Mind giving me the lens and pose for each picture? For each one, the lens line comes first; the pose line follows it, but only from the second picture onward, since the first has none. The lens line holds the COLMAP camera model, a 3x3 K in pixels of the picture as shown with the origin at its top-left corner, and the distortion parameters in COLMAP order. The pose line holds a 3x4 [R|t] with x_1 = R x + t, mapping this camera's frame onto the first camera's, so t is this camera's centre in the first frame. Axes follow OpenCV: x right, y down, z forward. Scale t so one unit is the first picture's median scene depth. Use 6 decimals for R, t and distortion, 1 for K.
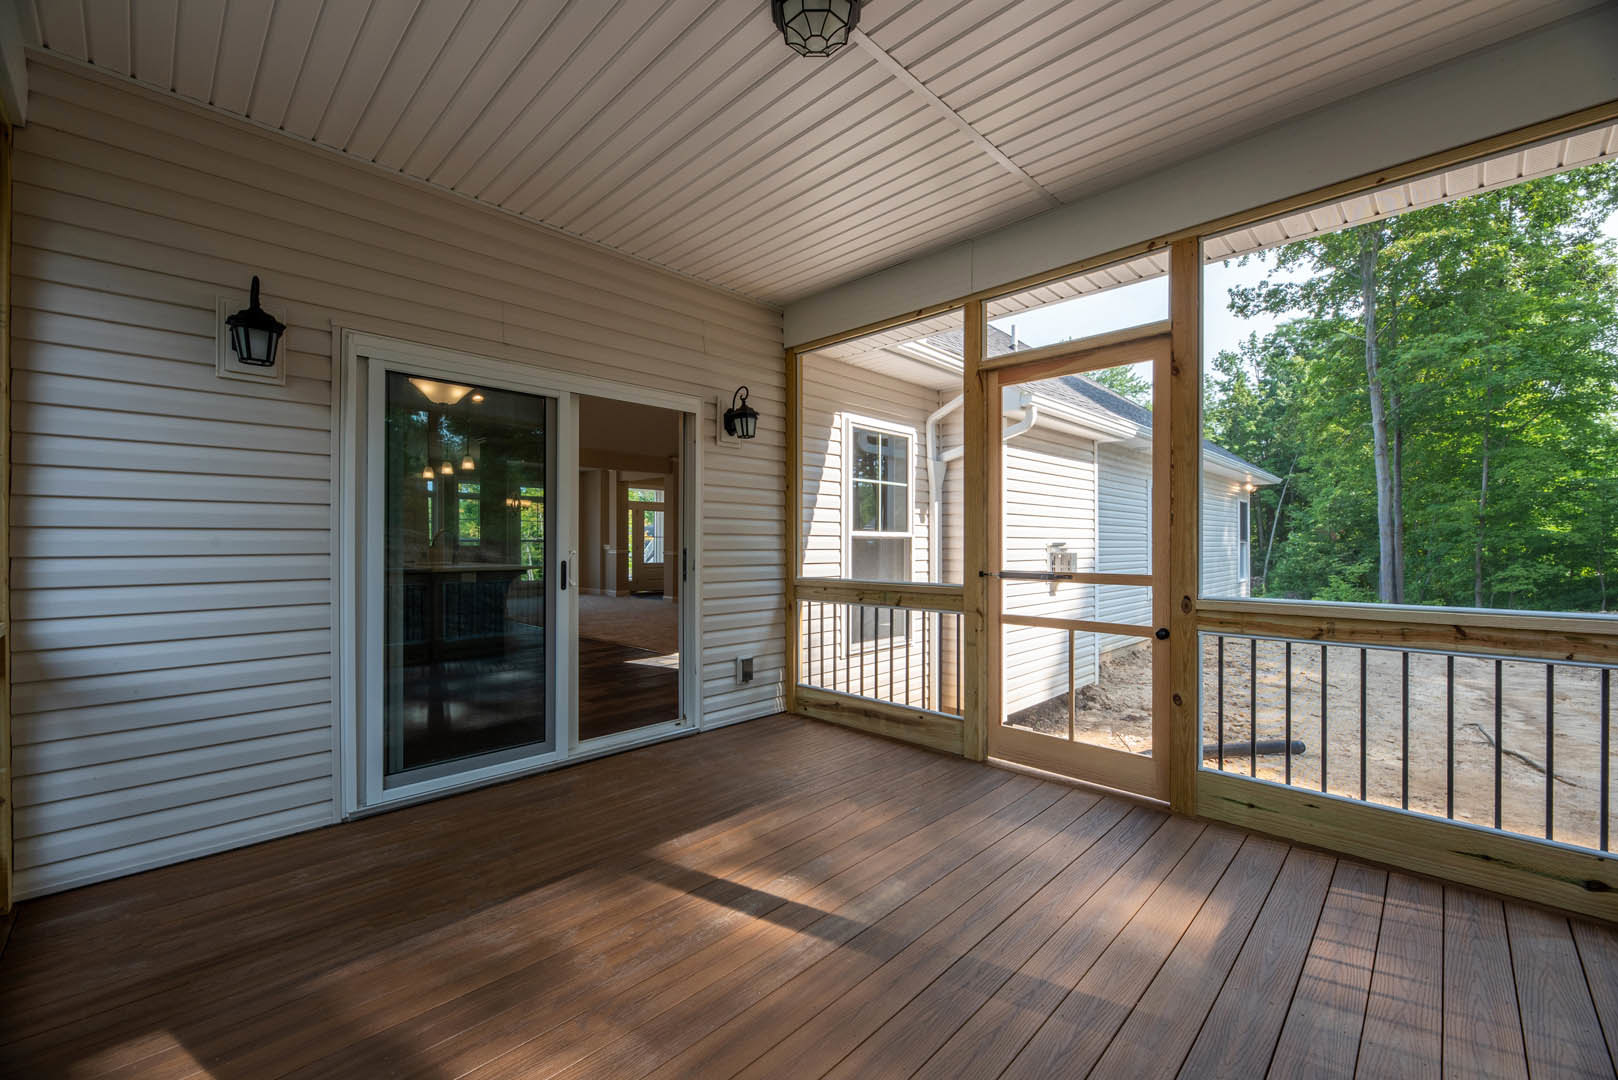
lens RADIAL K [[656.4, 0, 815.4], [0, 656.4, 545.6], [0, 0, 1]] dist [-0.001575, -0.000454]
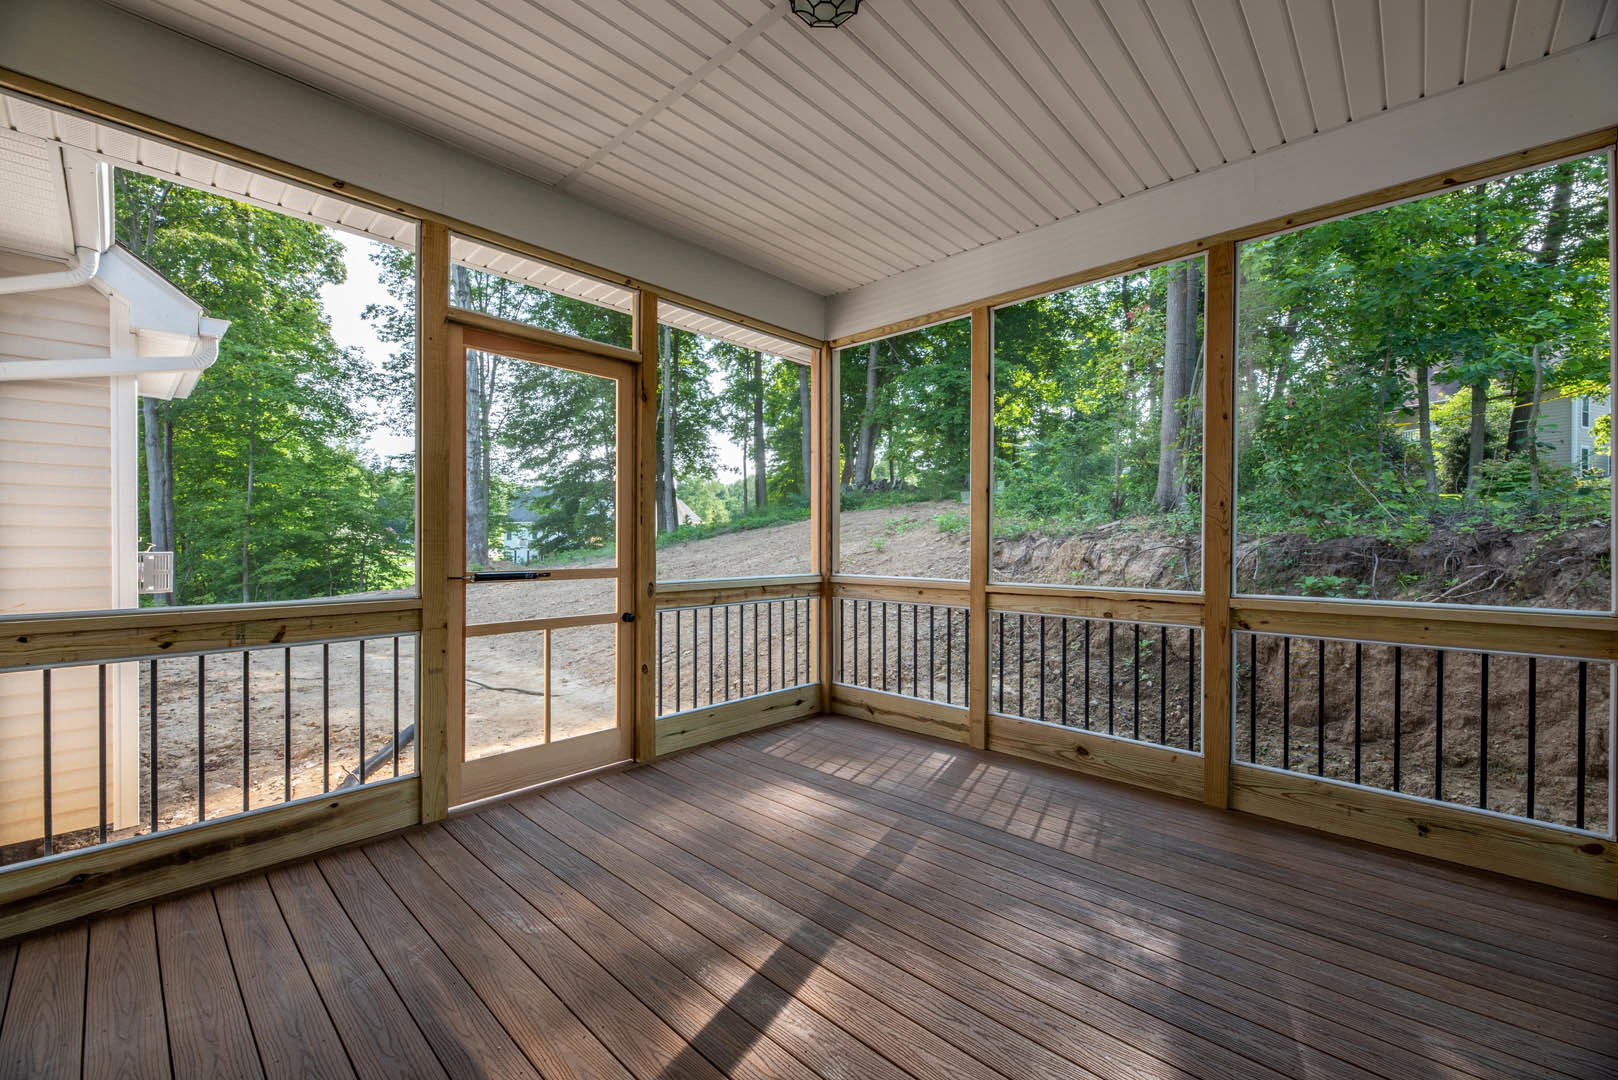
lens RADIAL K [[656.4, 0, 798.0], [0, 656.4, 538.2], [0, 0, 1]] dist [-0.001575, -0.000454]
pose [[-0.016447, 0.004623, 0.999854, -0.620682], [0.001119, 0.999989, -0.004605, -0.000517], [-0.999864, 0.001043, -0.016452, 0.691855]]
